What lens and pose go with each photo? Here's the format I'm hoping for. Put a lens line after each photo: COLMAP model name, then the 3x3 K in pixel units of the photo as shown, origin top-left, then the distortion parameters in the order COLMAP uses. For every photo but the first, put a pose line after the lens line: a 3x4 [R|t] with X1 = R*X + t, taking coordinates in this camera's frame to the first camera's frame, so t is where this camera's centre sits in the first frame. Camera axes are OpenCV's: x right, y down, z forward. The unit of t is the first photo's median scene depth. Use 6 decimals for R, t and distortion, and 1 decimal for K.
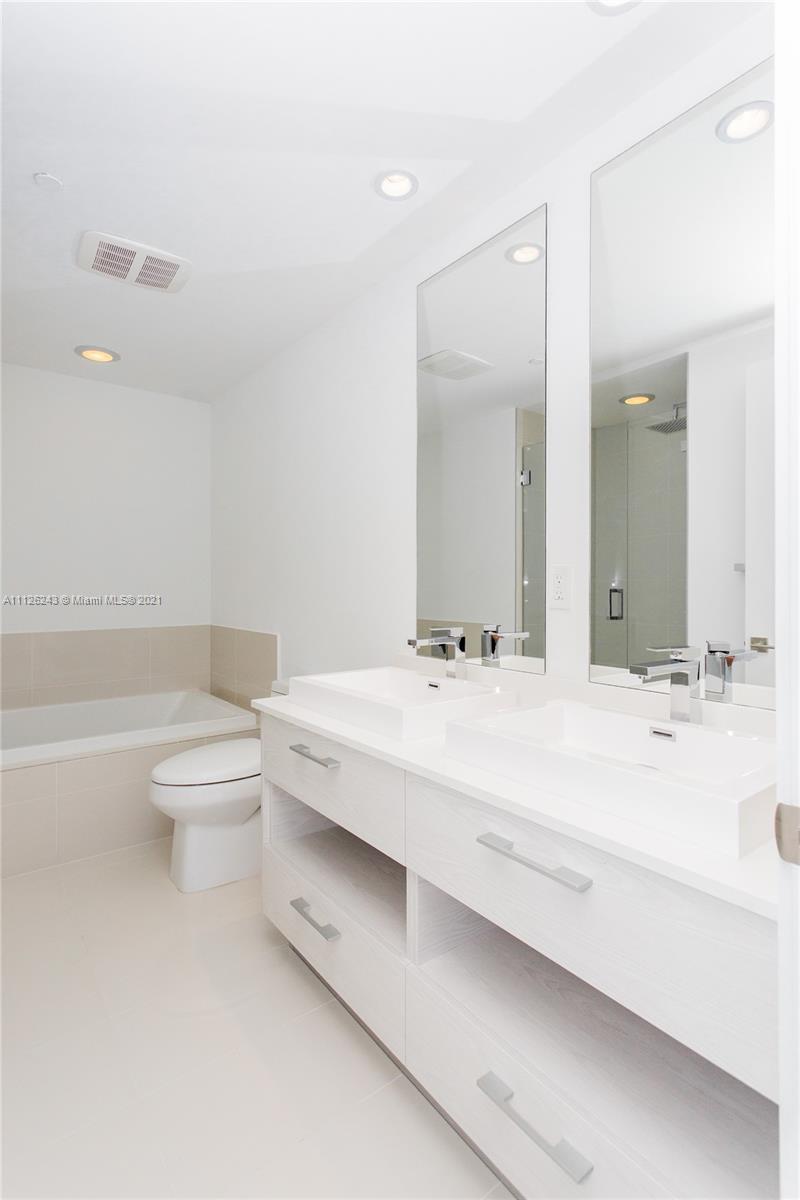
lens RADIAL K [[575.7, 0, 398.8], [0, 575.7, 591.2], [0, 0, 1]] dist [0.012452, 0.001599]
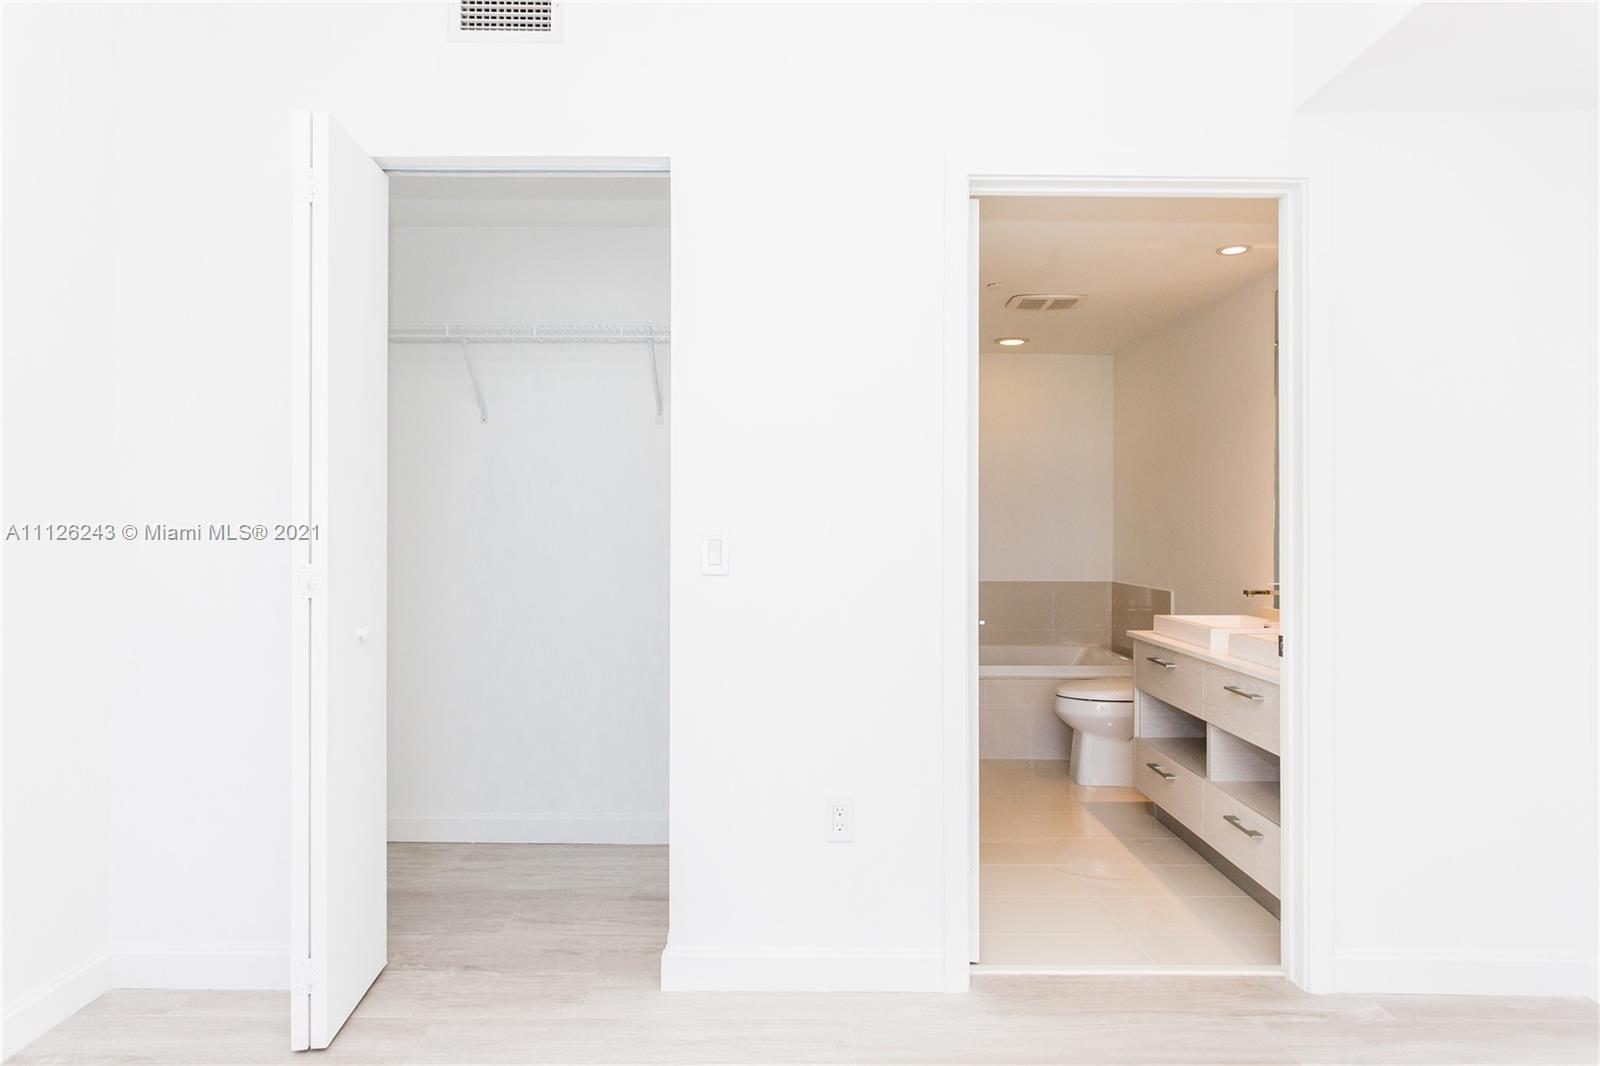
lens RADIAL K [[984.0, 0, 815.7], [0, 984.0, 525.5], [0, 0, 1]] dist [0.006933, 0.000892]
pose [[0.804852, -0.002973, -0.593469, 0.448697], [-0.003670, 0.999943, -0.009986, -0.029310], [0.593465, 0.010216, 0.804795, -1.106261]]
